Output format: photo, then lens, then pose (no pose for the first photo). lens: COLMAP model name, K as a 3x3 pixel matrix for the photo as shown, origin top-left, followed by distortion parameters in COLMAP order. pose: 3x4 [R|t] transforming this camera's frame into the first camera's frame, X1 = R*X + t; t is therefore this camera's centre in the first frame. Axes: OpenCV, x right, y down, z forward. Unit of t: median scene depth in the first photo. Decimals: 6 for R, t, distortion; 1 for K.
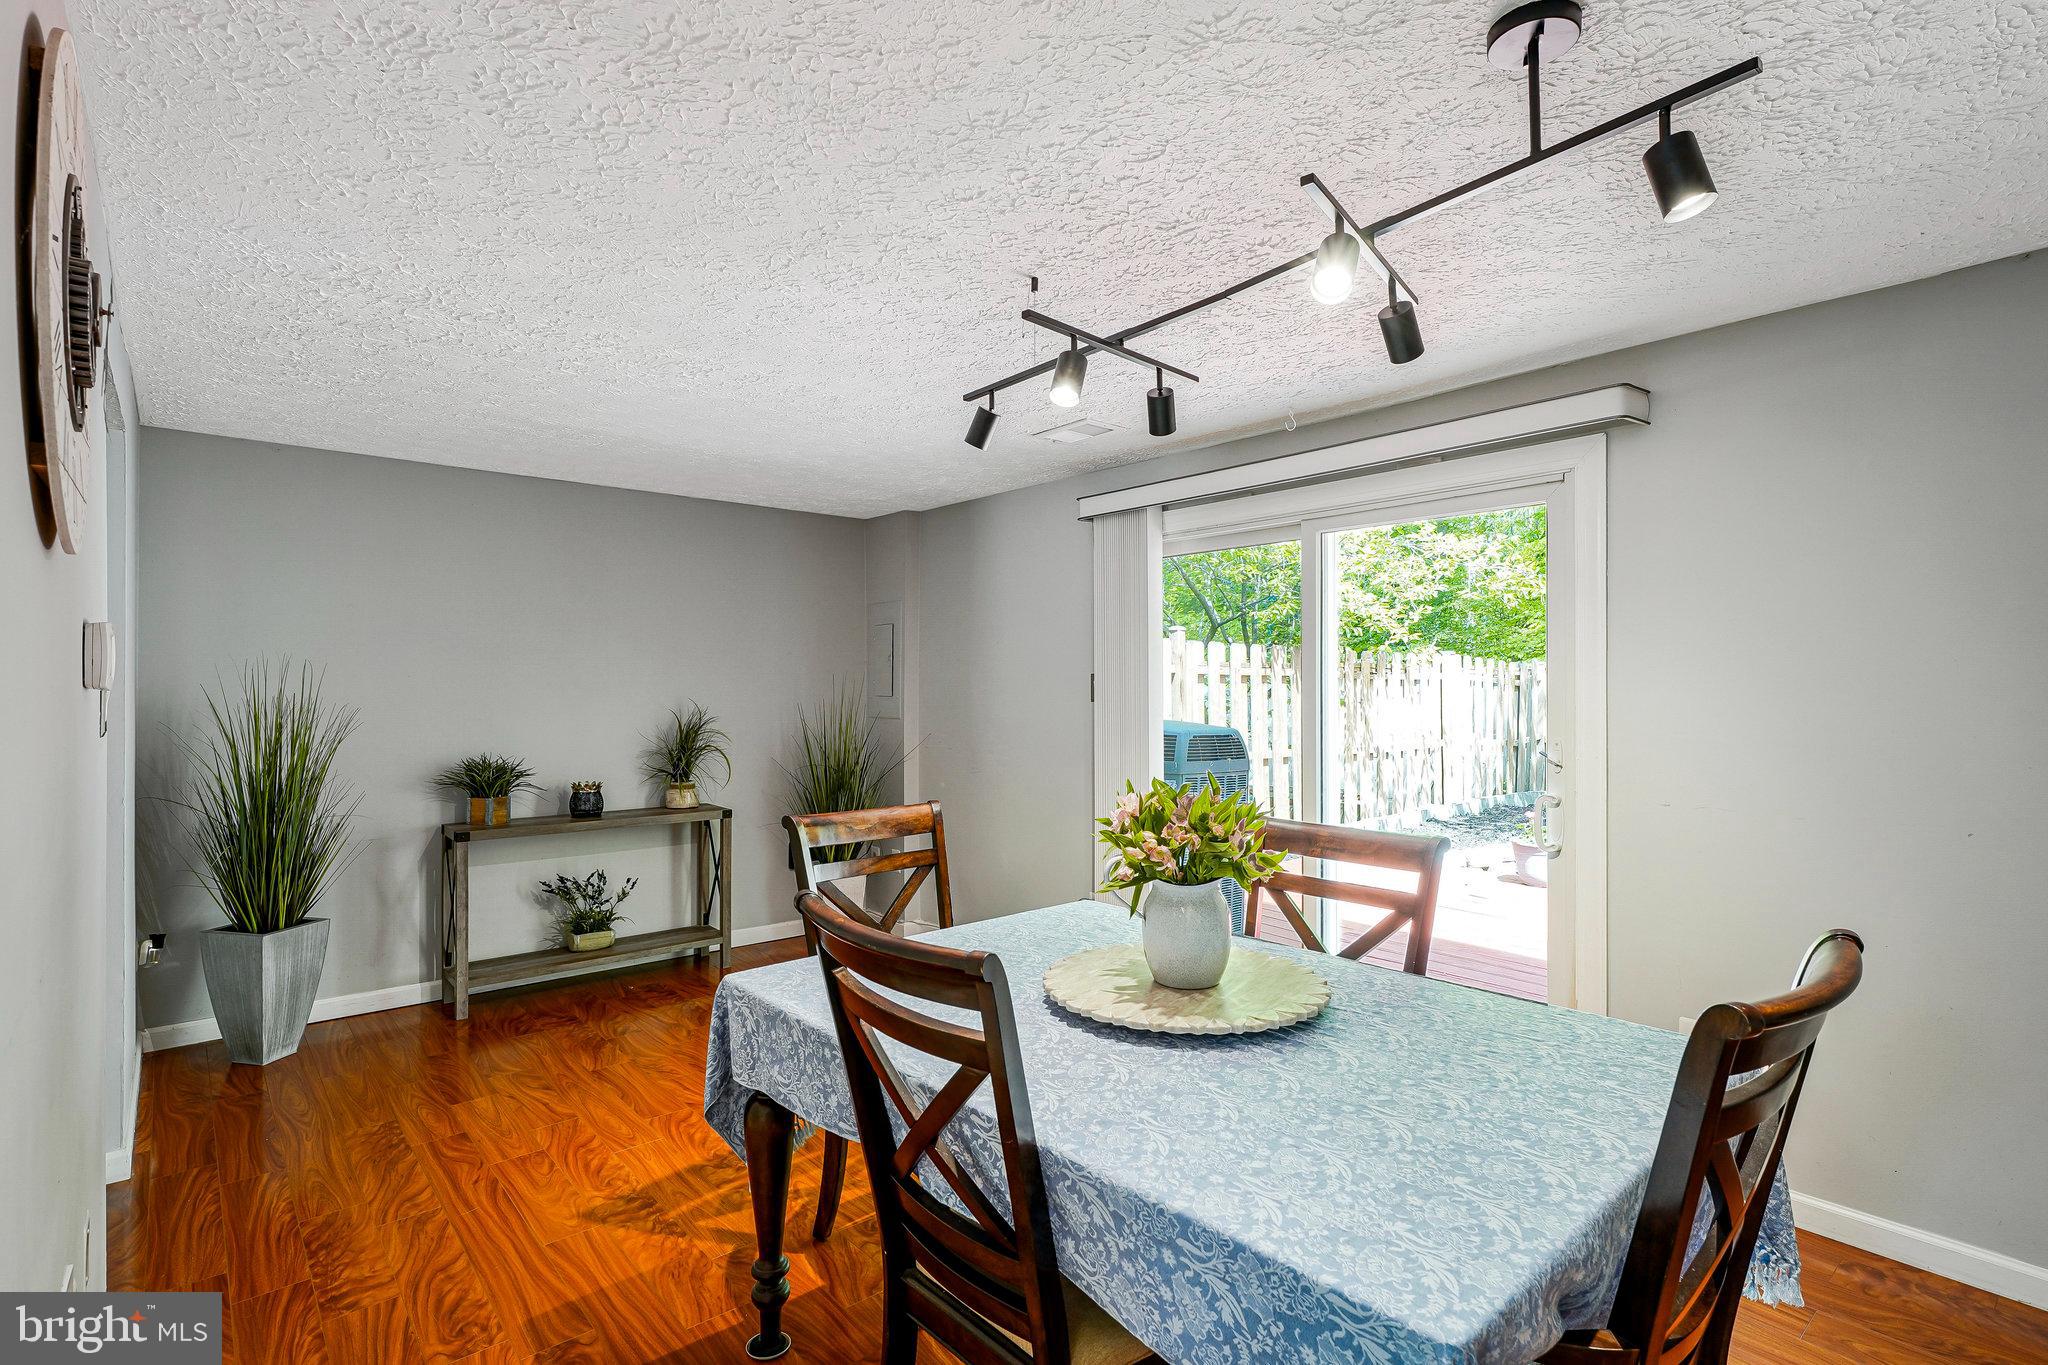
lens RADIAL K [[982.7, 0, 1027.0], [0, 982.7, 675.5], [0, 0, 1]] dist [0.003446, -0.000741]
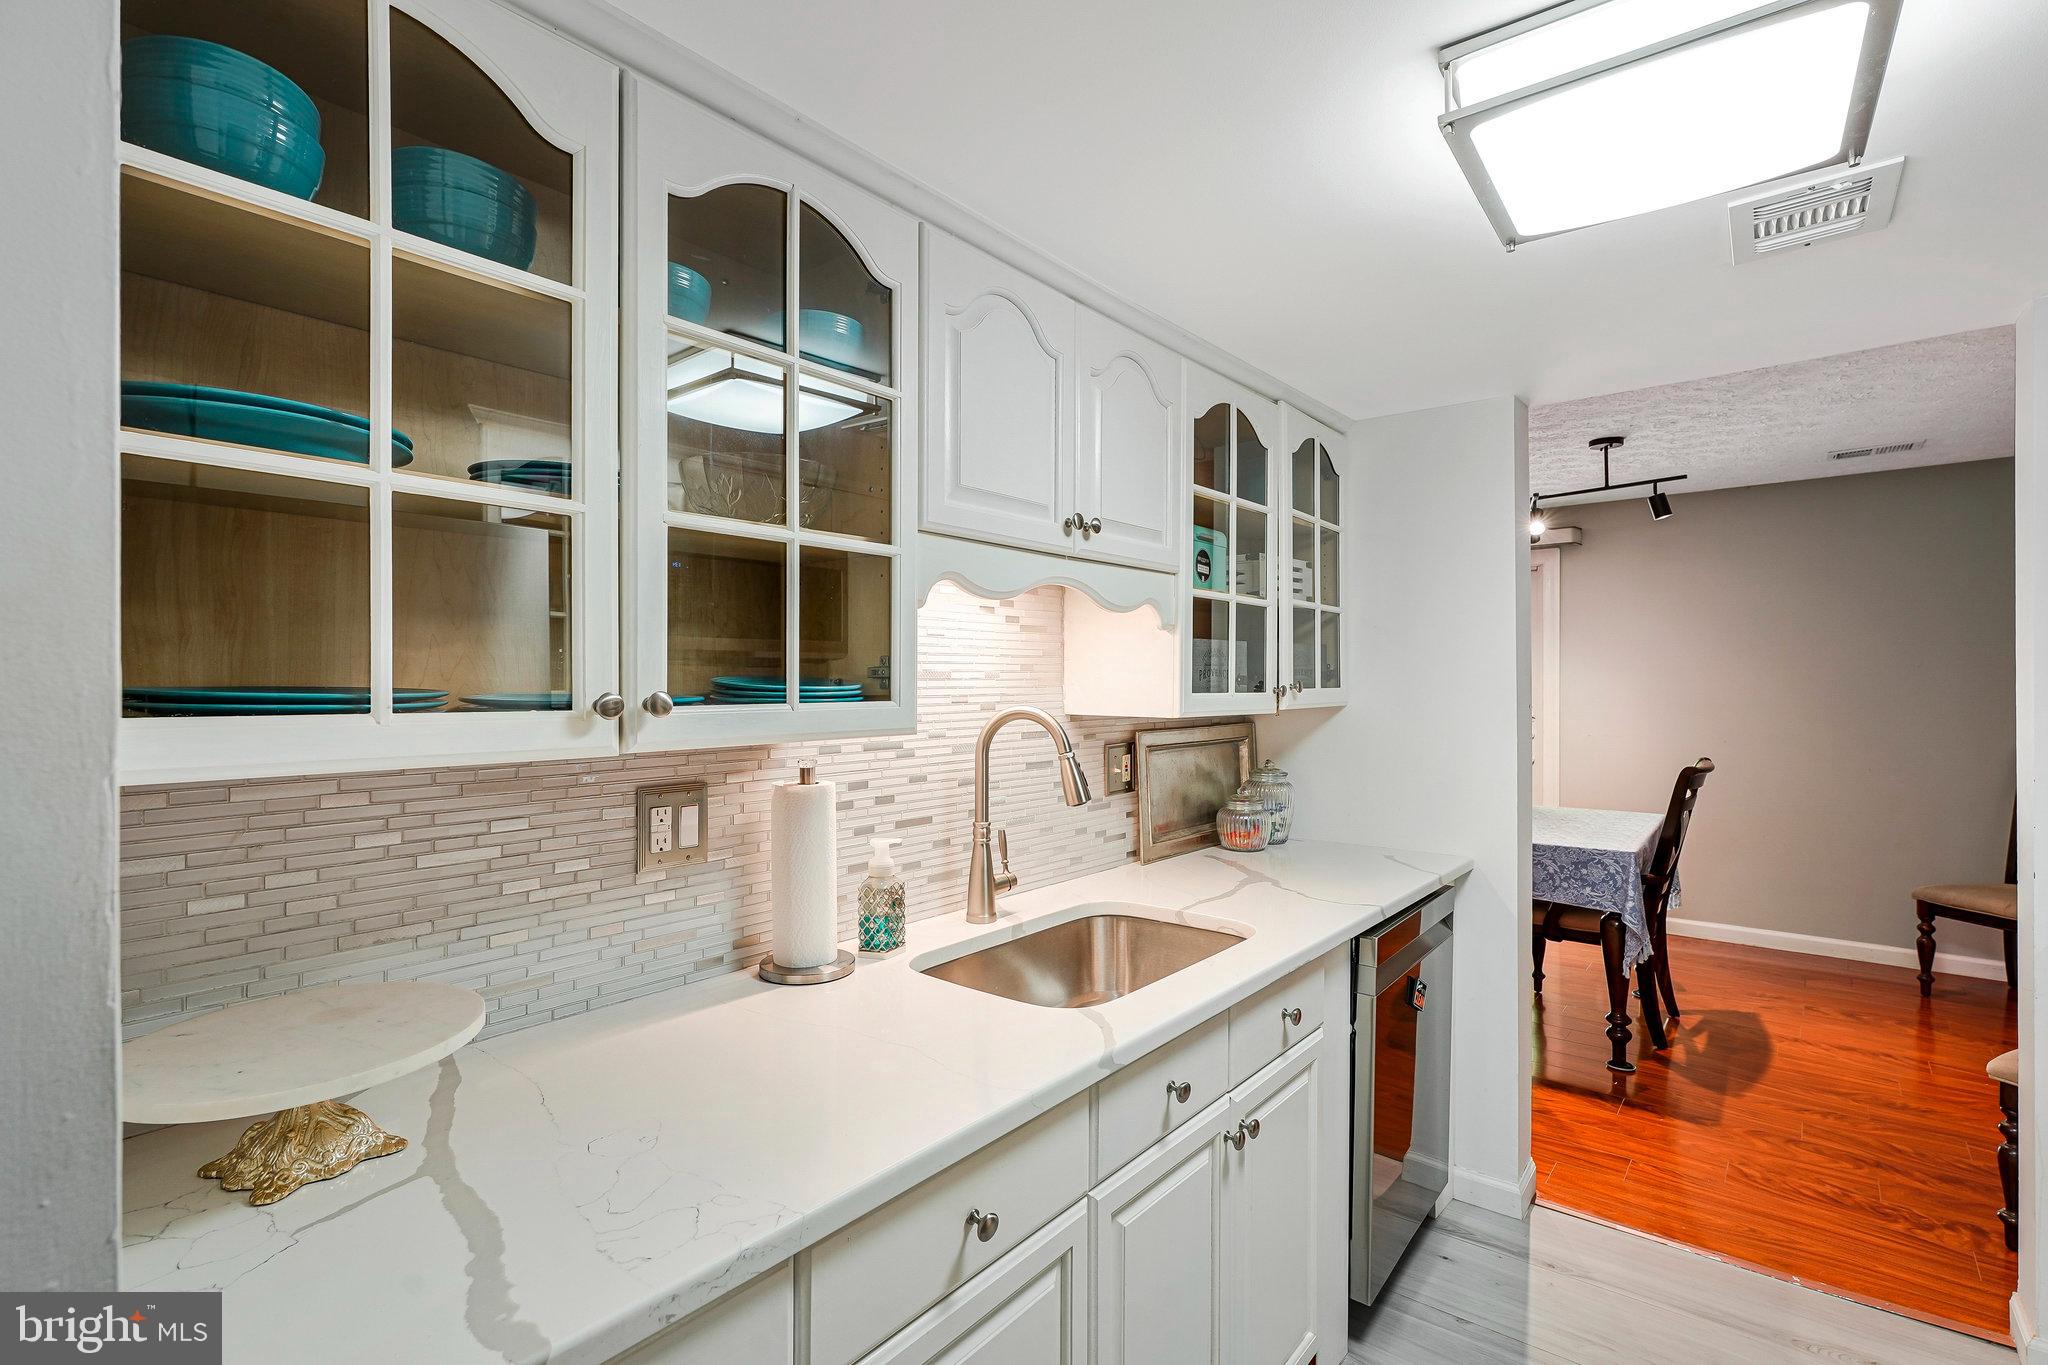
lens RADIAL K [[982.7, 0, 1024.4], [0, 982.7, 680.2], [0, 0, 1]] dist [0.003446, -0.000741]
pose [[0.983996, -0.000439, 0.178187, -1.747715], [-0.000681, 0.999980, 0.006224, 0.000268], [-0.178187, -0.006246, 0.983977, -1.579895]]
